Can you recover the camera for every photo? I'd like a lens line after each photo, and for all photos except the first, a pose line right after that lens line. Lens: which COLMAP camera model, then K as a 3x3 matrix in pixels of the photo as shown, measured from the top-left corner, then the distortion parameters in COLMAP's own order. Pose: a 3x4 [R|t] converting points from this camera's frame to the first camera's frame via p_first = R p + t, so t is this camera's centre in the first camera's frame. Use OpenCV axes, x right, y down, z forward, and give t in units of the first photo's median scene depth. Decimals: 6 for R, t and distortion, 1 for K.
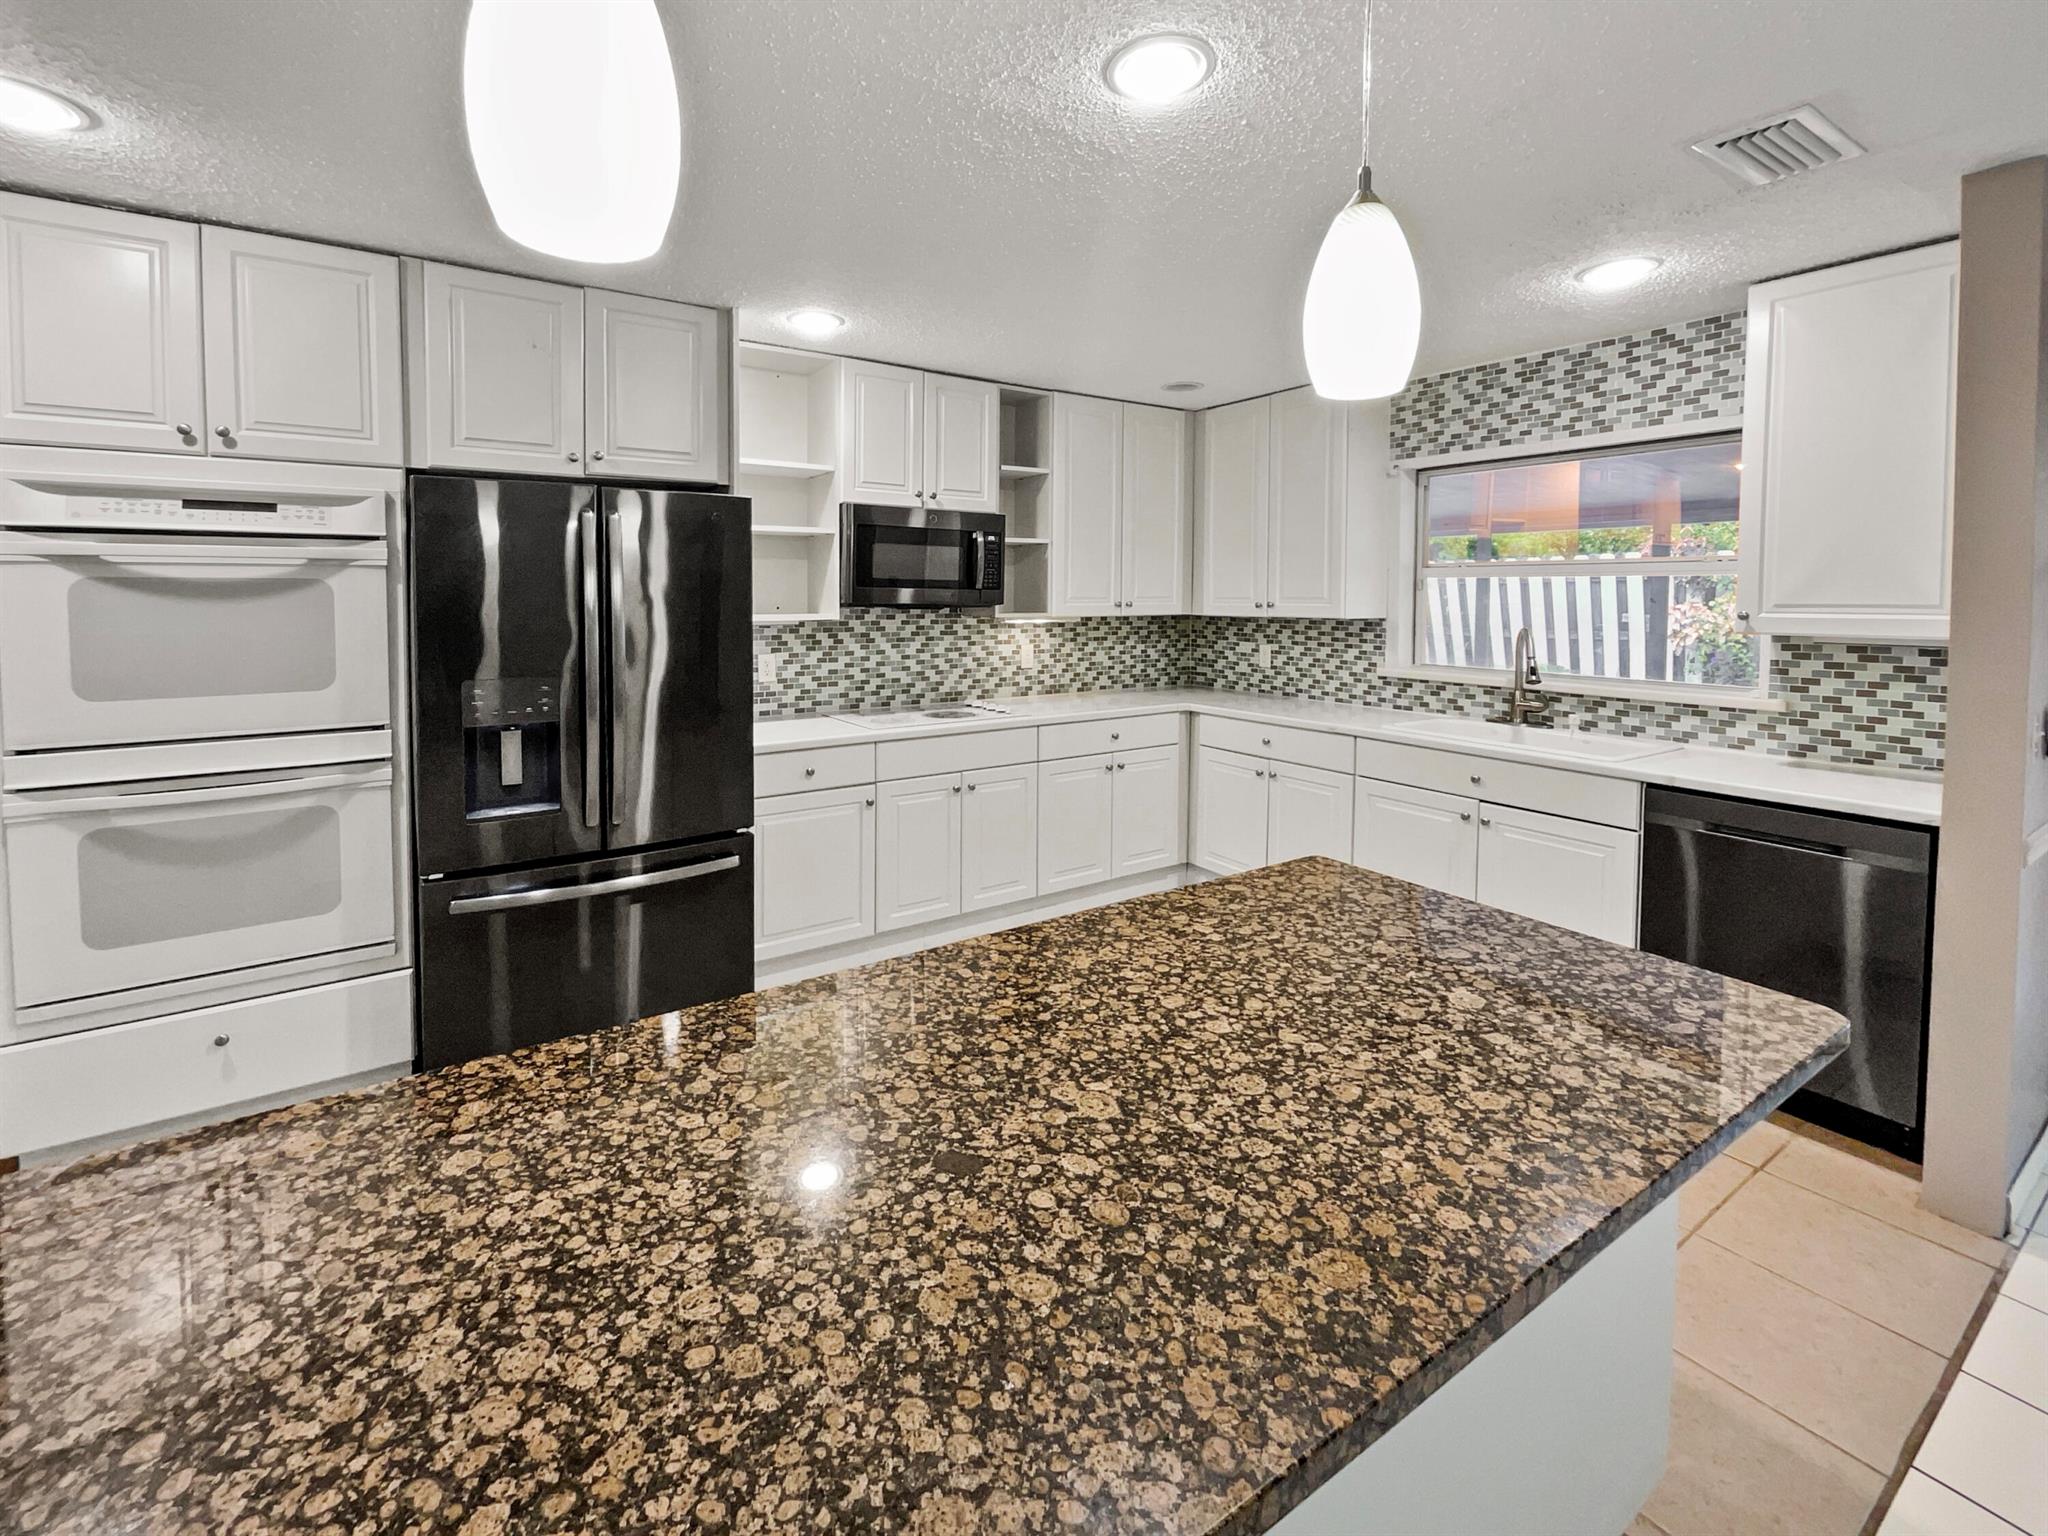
lens RADIAL K [[886.5, 0, 986.0], [0, 886.5, 640.6], [0, 0, 1]] dist [-0.003100, -0.000204]
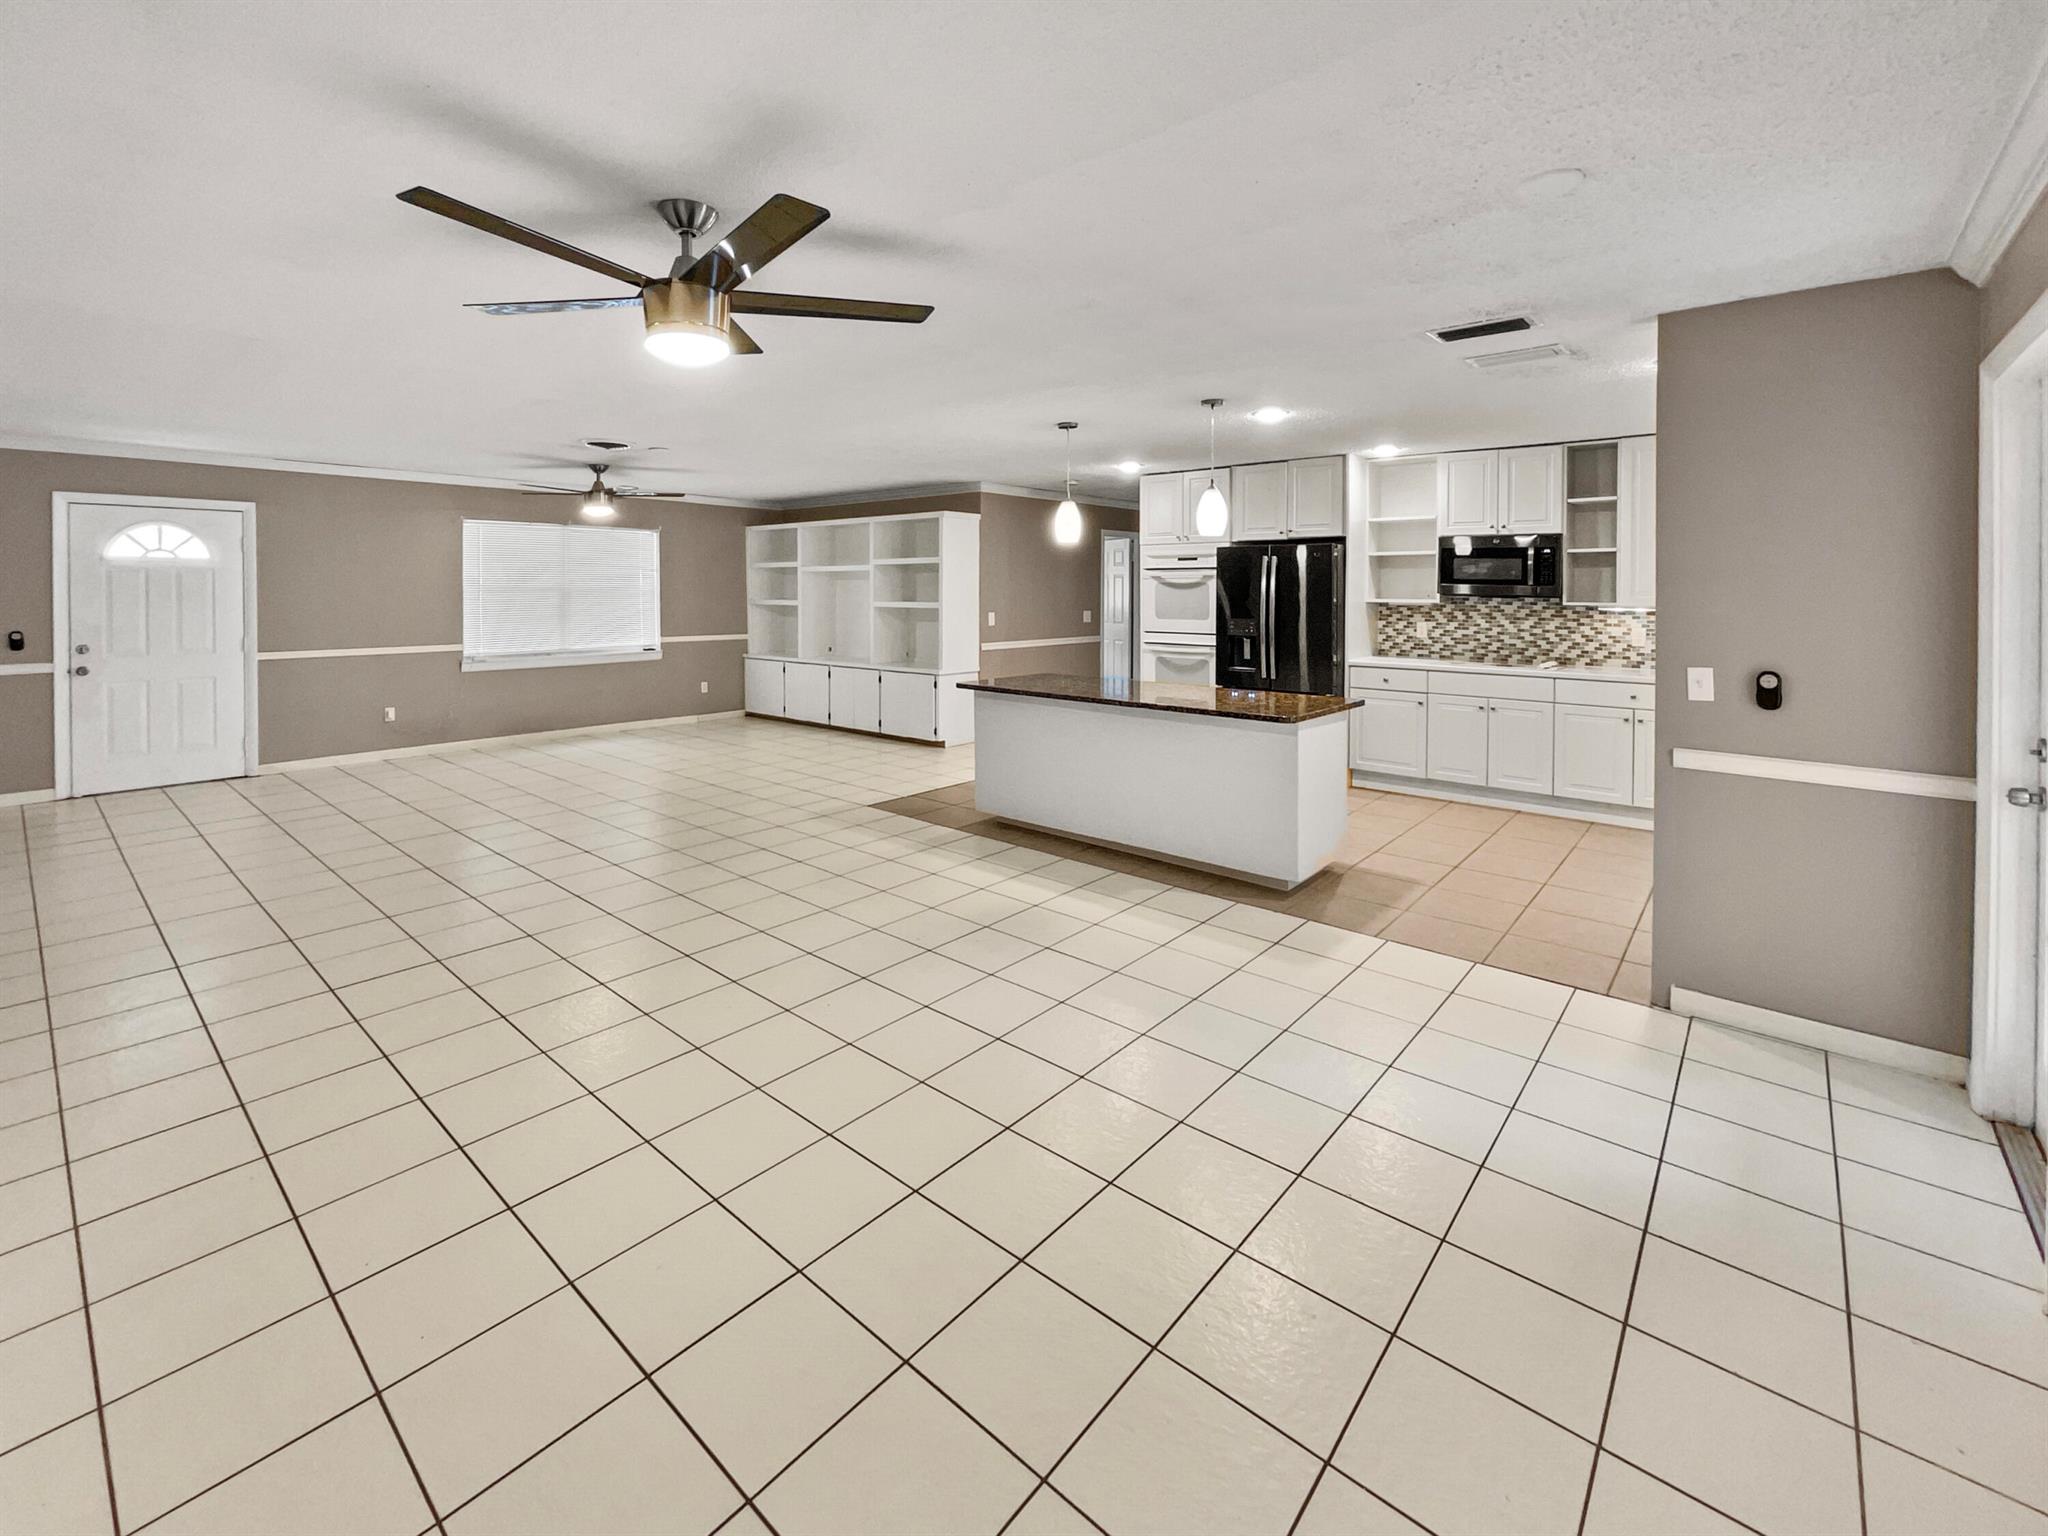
lens RADIAL K [[879.9, 0, 1030.2], [0, 879.9, 681.5], [0, 0, 1]] dist [-0.003029, 0.000021]
pose [[0.286154, 0.102916, -0.952641, 1.158155], [-0.054483, 0.994354, 0.091057, 0.015031], [0.956633, 0.025847, 0.290146, -0.249896]]
